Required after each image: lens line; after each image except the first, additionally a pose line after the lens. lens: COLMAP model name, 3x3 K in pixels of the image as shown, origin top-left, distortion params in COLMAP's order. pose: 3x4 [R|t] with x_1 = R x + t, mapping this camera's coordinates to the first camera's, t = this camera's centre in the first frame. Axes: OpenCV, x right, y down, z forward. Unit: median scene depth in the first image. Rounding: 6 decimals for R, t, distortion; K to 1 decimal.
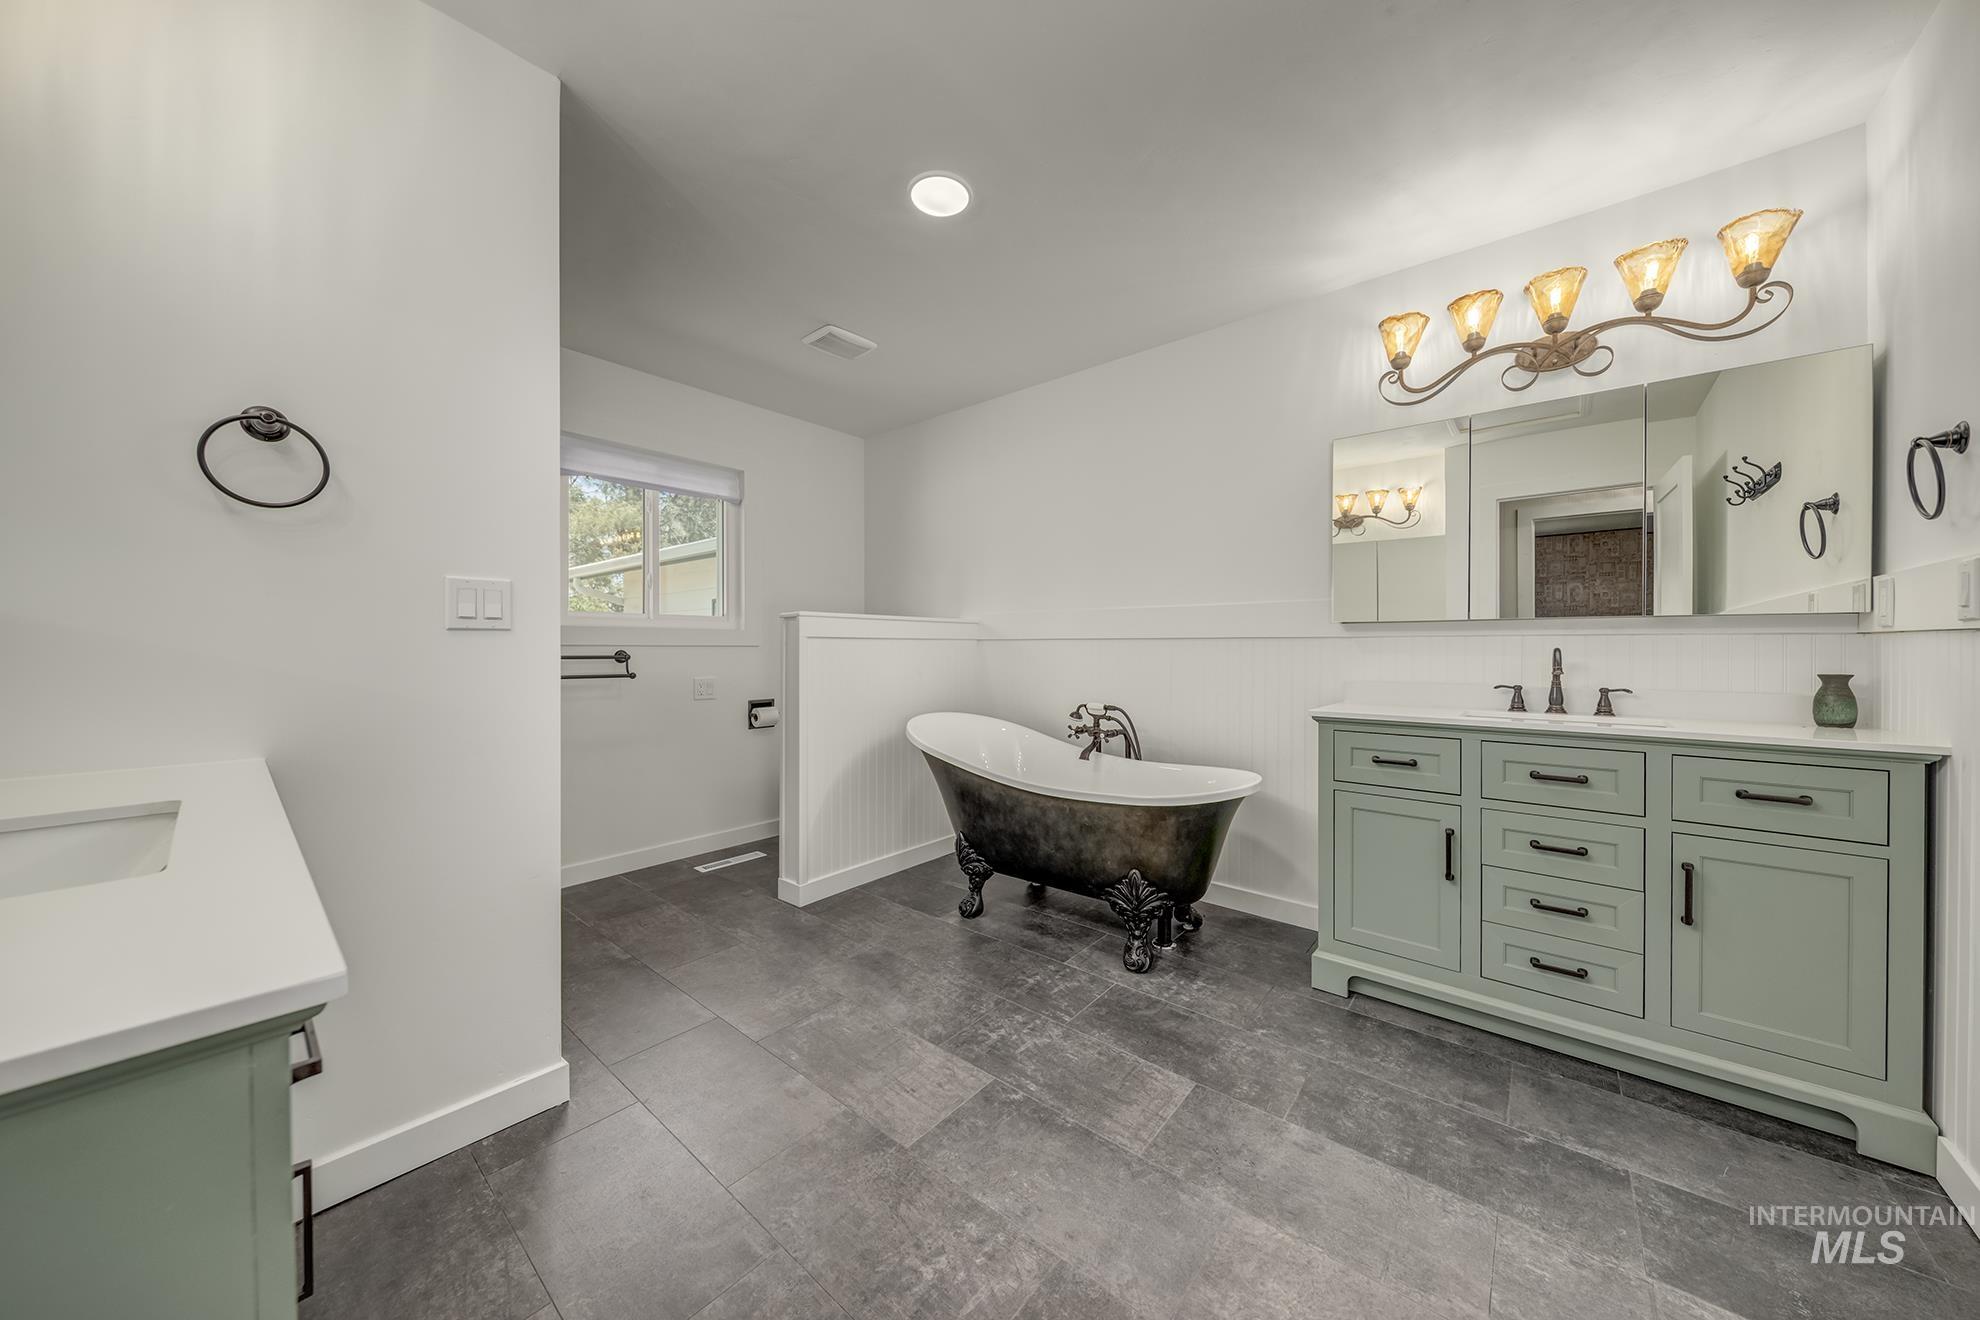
lens RADIAL K [[684.0, 0, 995.4], [0, 684.0, 653.8], [0, 0, 1]] dist [-0.000507, -0.000037]
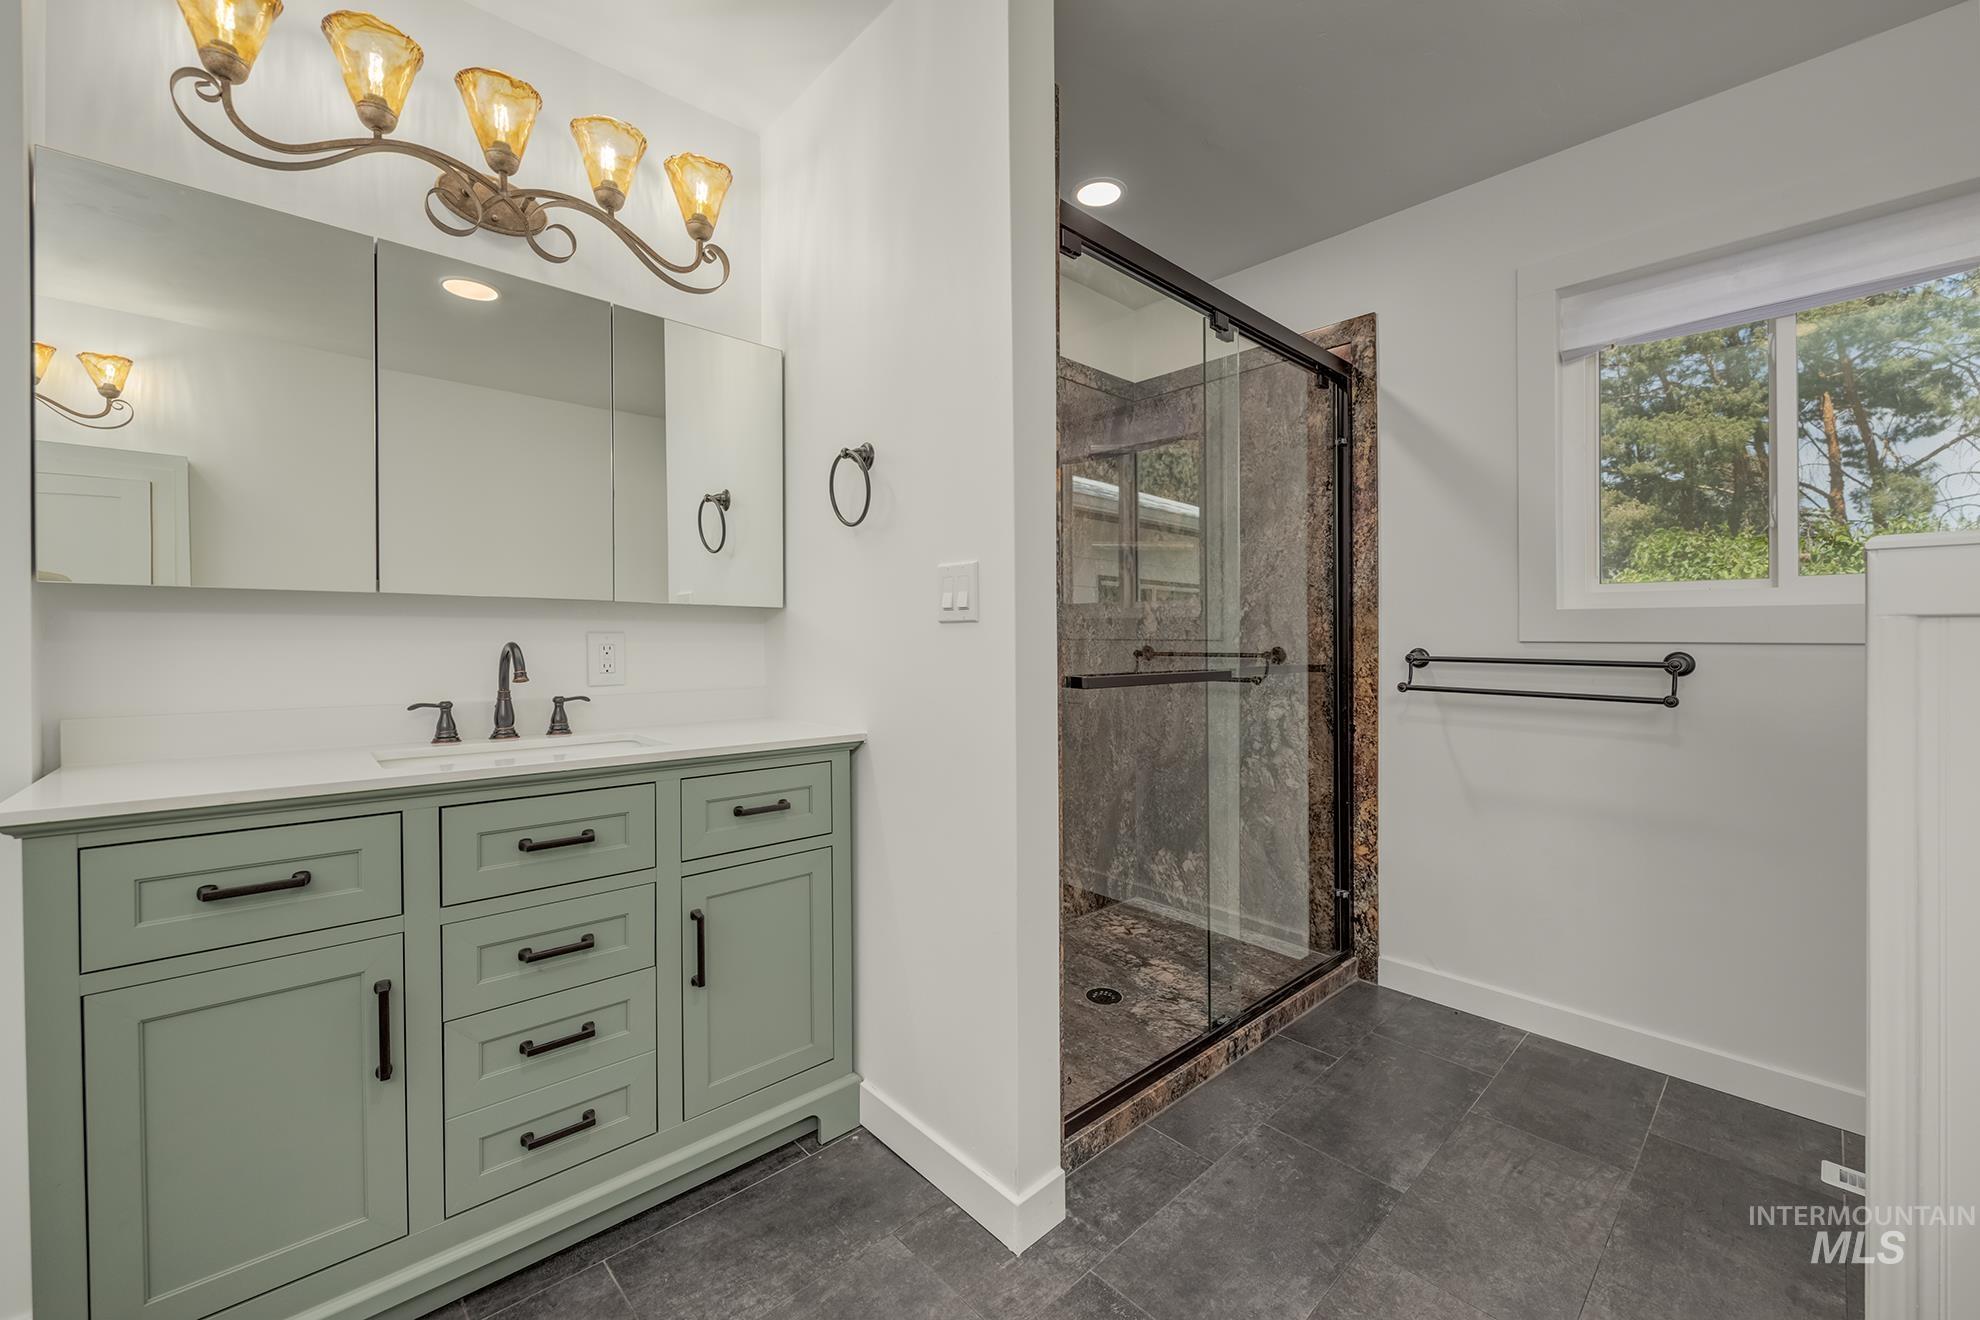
lens RADIAL K [[781.9, 0, 986.9], [0, 781.9, 641.2], [0, 0, 1]] dist [-0.012292, 0.000154]
pose [[0.113149, -0.006535, 0.993557, 0.118349], [0.007721, 0.999954, 0.005698, -0.010710], [-0.993548, 0.007027, 0.113194, 0.459451]]
